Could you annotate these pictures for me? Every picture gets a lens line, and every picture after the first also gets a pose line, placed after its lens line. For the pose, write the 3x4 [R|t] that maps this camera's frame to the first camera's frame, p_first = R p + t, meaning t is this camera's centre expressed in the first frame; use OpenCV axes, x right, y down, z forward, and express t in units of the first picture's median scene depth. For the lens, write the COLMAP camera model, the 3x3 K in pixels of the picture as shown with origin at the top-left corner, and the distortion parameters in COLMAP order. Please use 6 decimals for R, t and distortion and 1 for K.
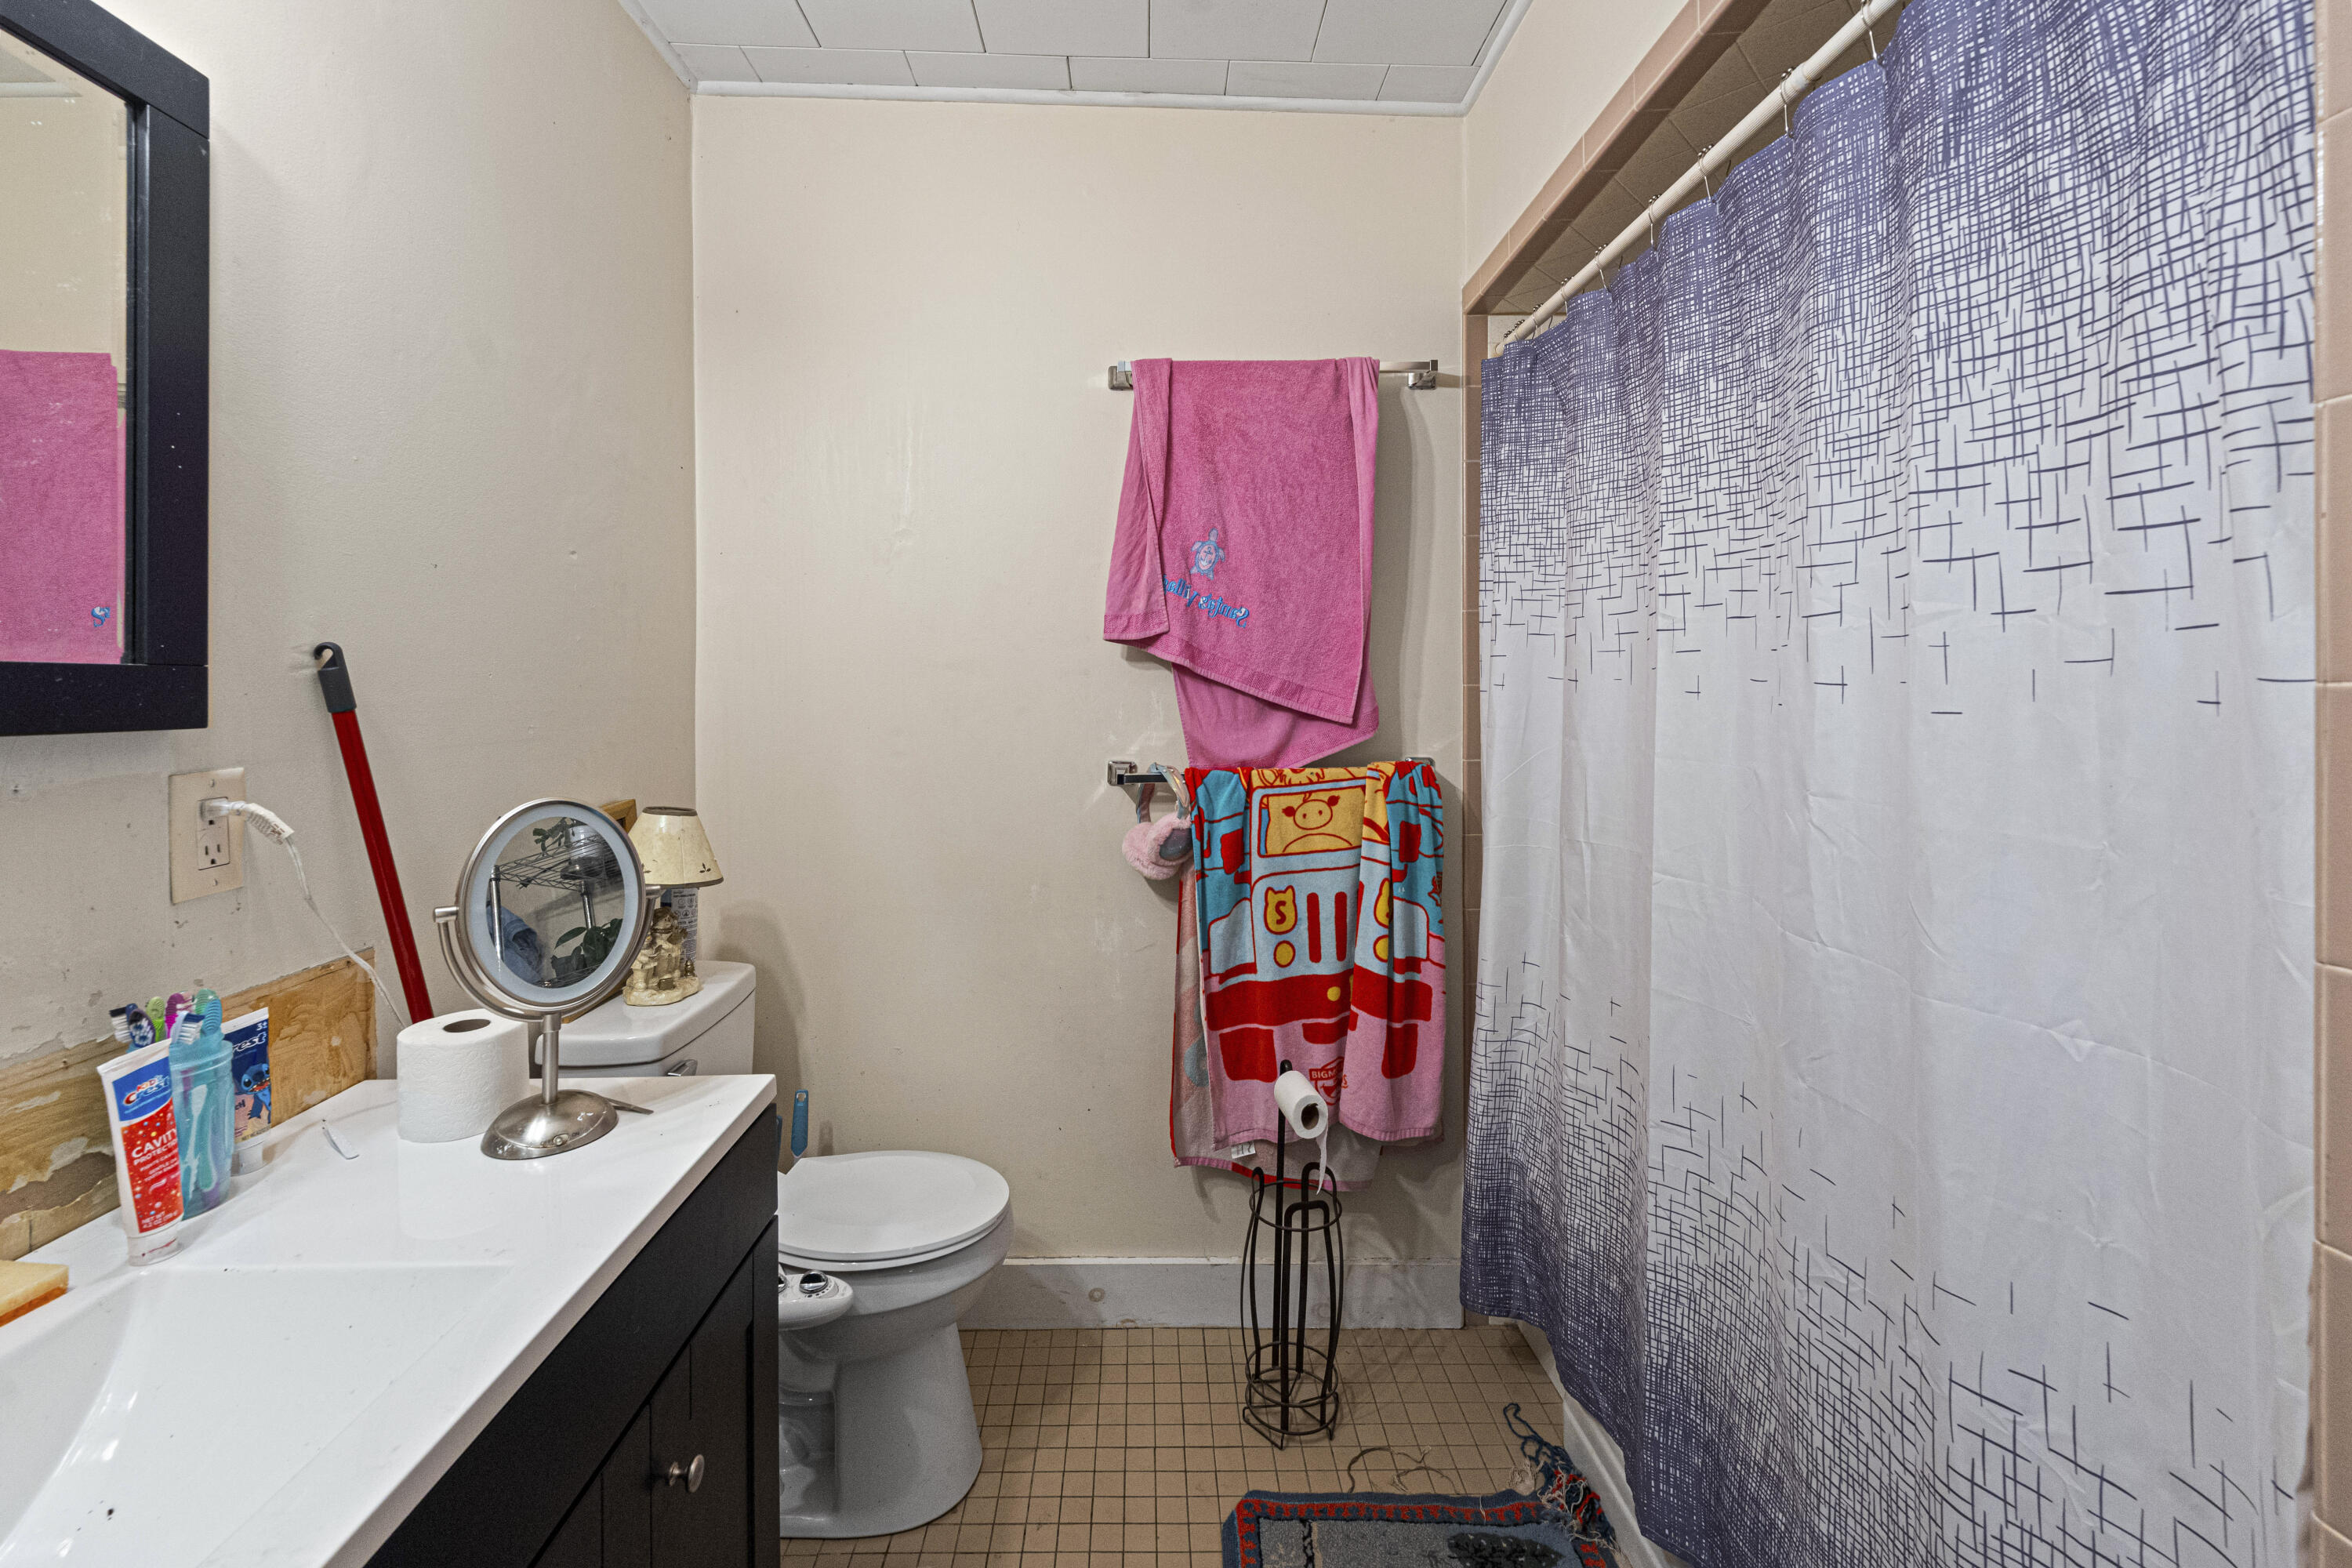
lens RADIAL K [[990.4, 0, 1173.6], [0, 990.4, 690.4], [0, 0, 1]] dist [0.000306, -0.000267]
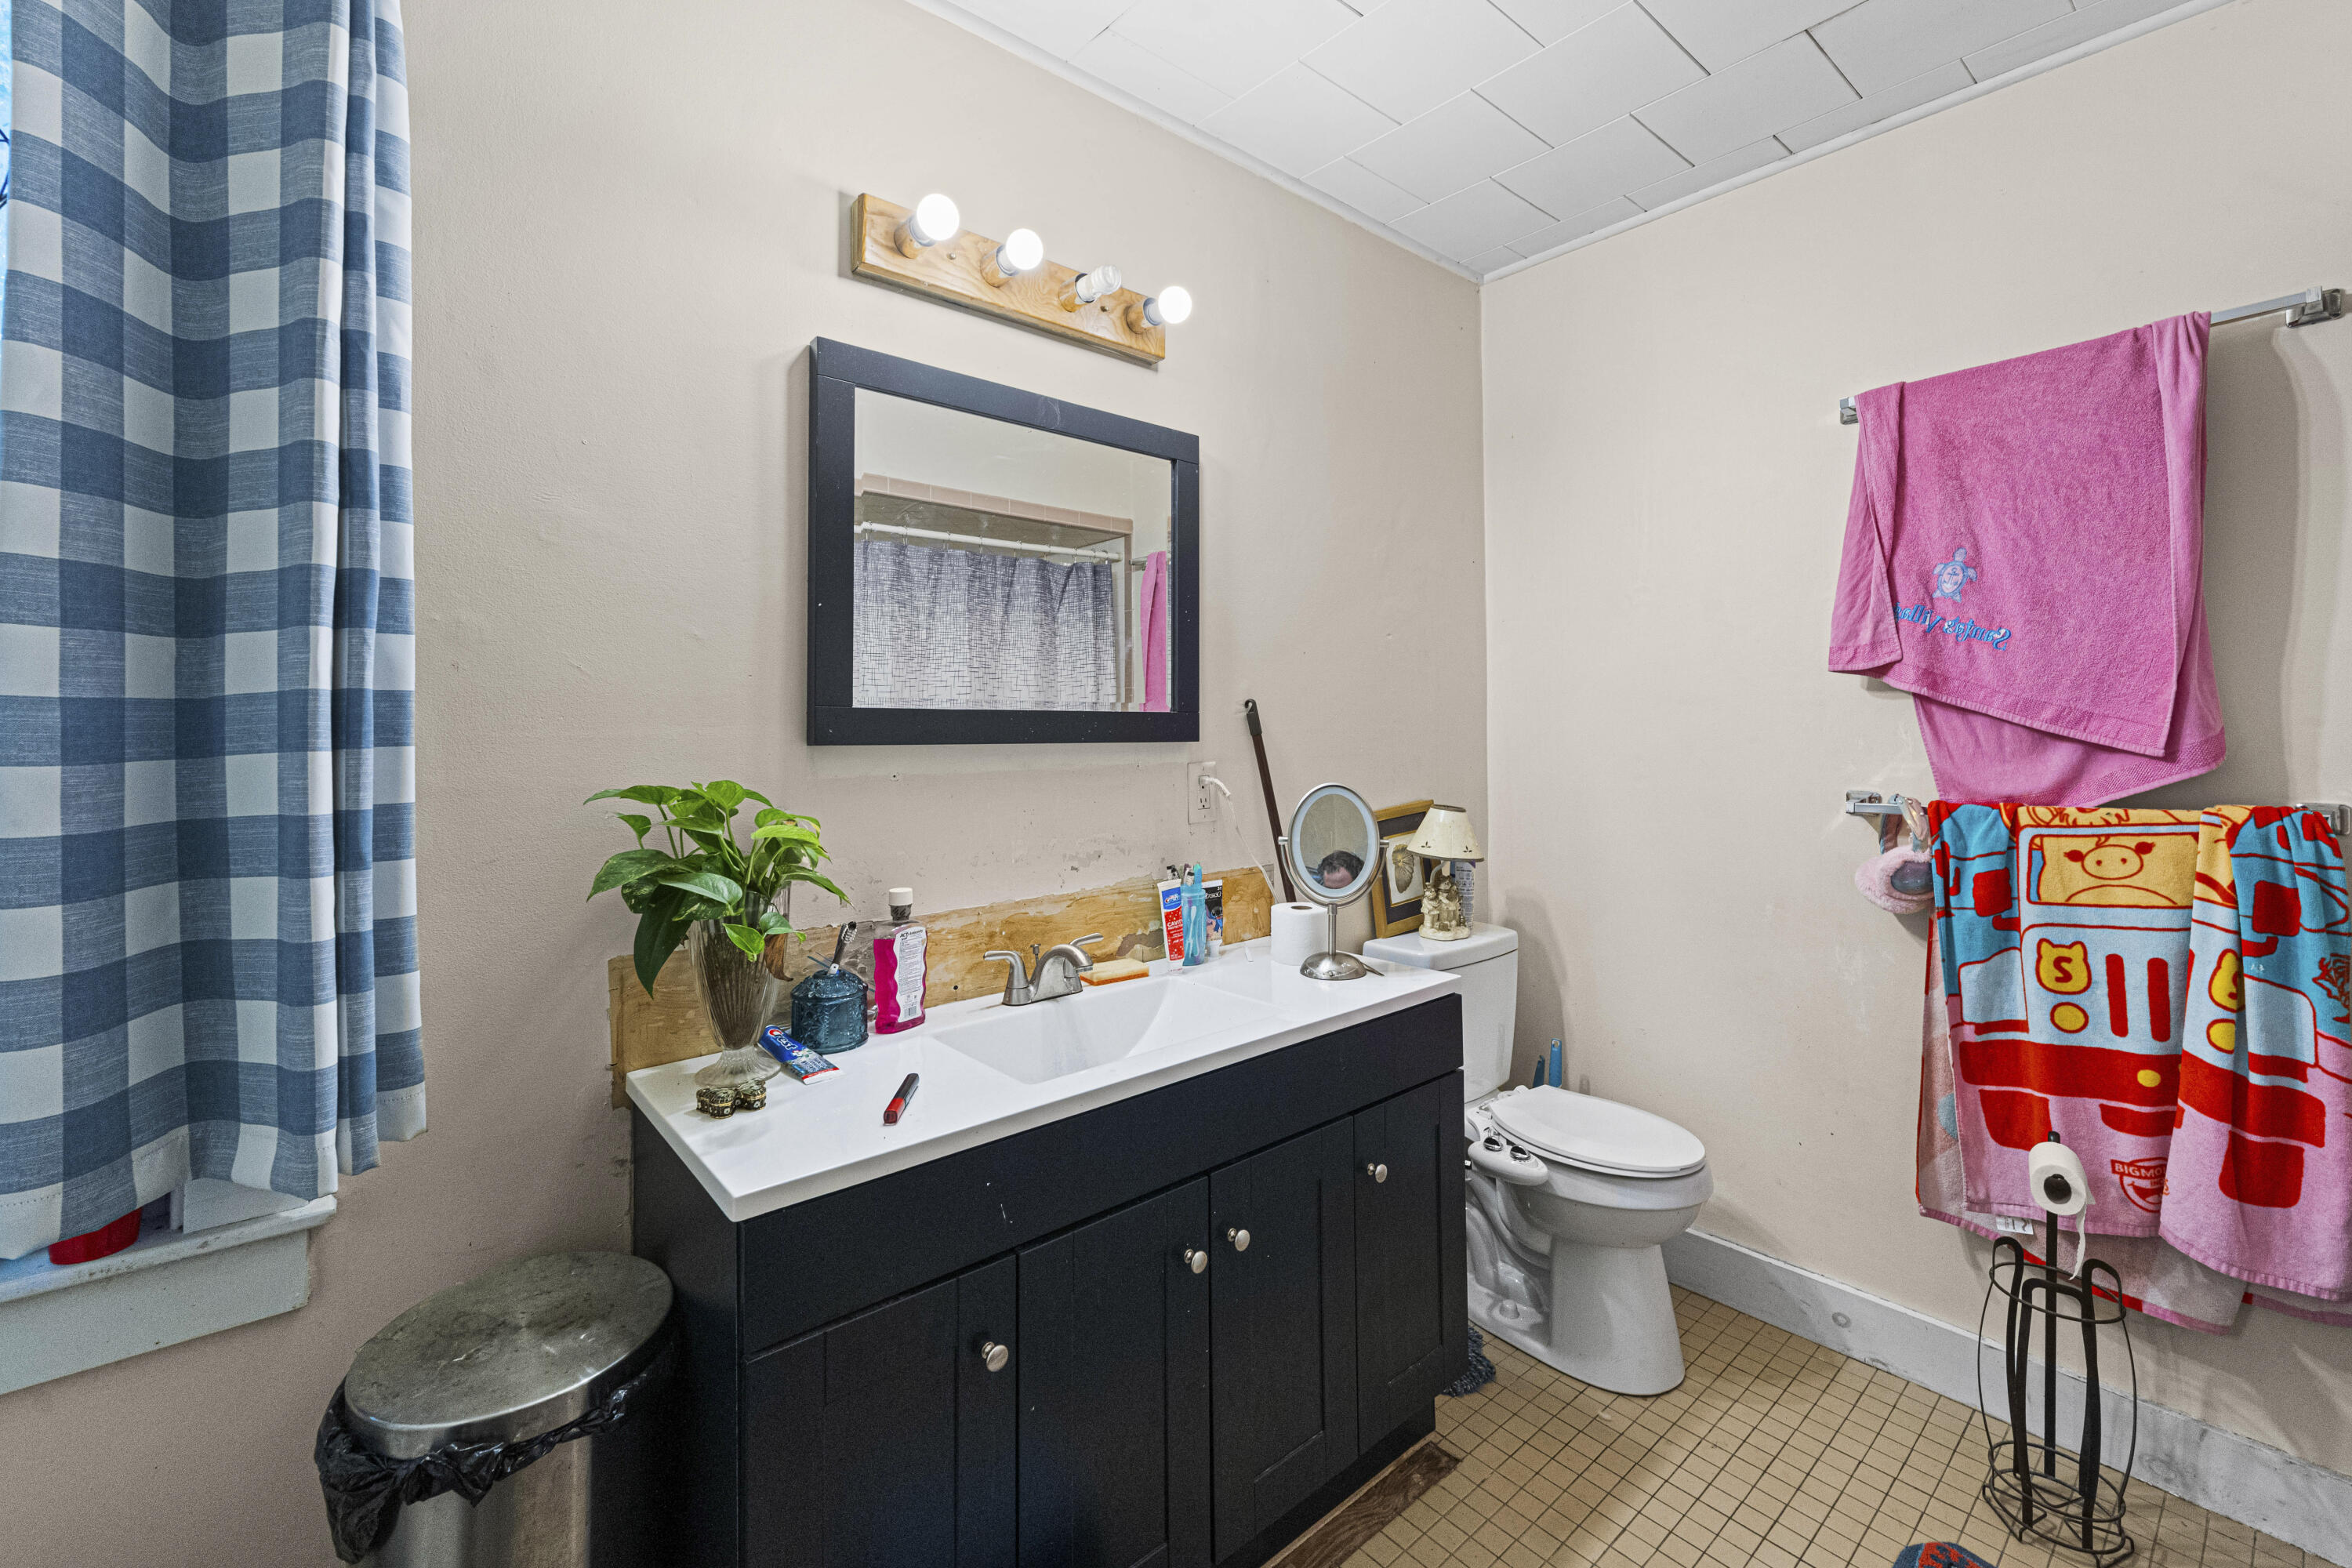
lens RADIAL K [[990.4, 0, 1173.6], [0, 990.4, 690.4], [0, 0, 1]] dist [0.000306, -0.000267]
pose [[0.624495, -0.035980, -0.780199, 0.310812], [0.005627, 0.999120, -0.041572, 0.007648], [0.781008, 0.021571, 0.624148, -0.176628]]
